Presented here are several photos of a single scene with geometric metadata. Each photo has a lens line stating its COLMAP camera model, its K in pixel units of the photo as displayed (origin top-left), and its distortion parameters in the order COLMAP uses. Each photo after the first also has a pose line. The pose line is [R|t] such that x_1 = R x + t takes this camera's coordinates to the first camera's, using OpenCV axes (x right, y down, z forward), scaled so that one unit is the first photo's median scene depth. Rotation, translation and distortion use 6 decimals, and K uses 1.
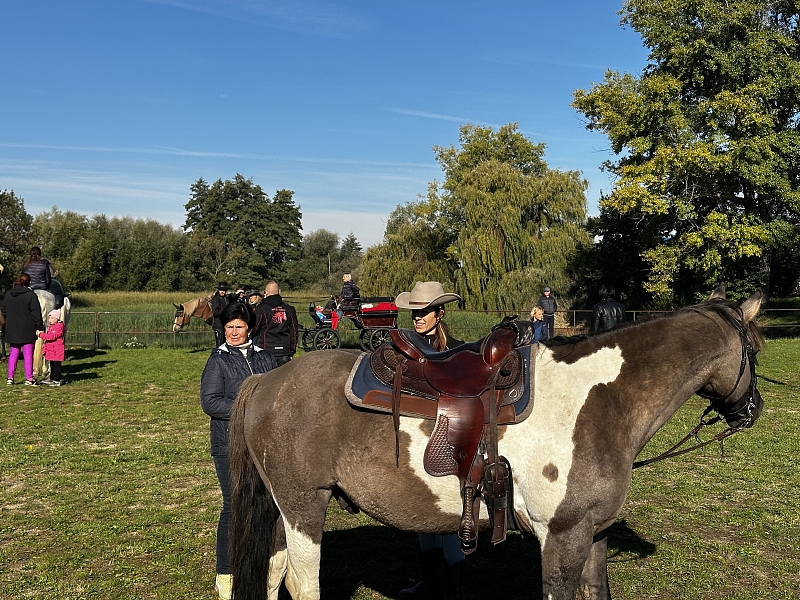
lens RADIAL K [[1115.2, 0, 387.8], [0, 1115.2, 301.0], [0, 0, 1]] dist [0.127185, -0.067456]
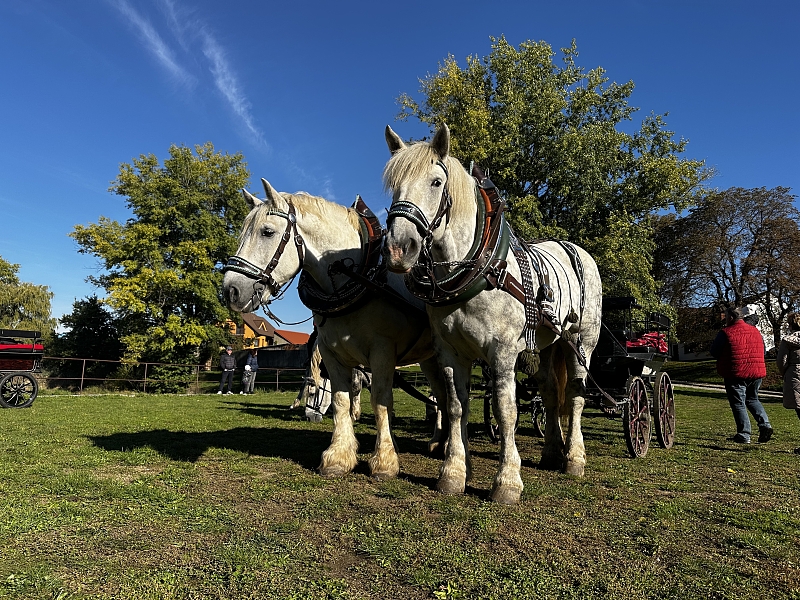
lens RADIAL K [[555.6, 0, 392.8], [0, 555.6, 300.7], [0, 0, 1]] dist [0.054829, -0.059277]
pose [[0.713542, 0.117613, 0.690670, -0.035065], [-0.022872, 0.989194, -0.144819, 0.007938], [-0.700239, 0.087537, 0.708522, 0.226604]]
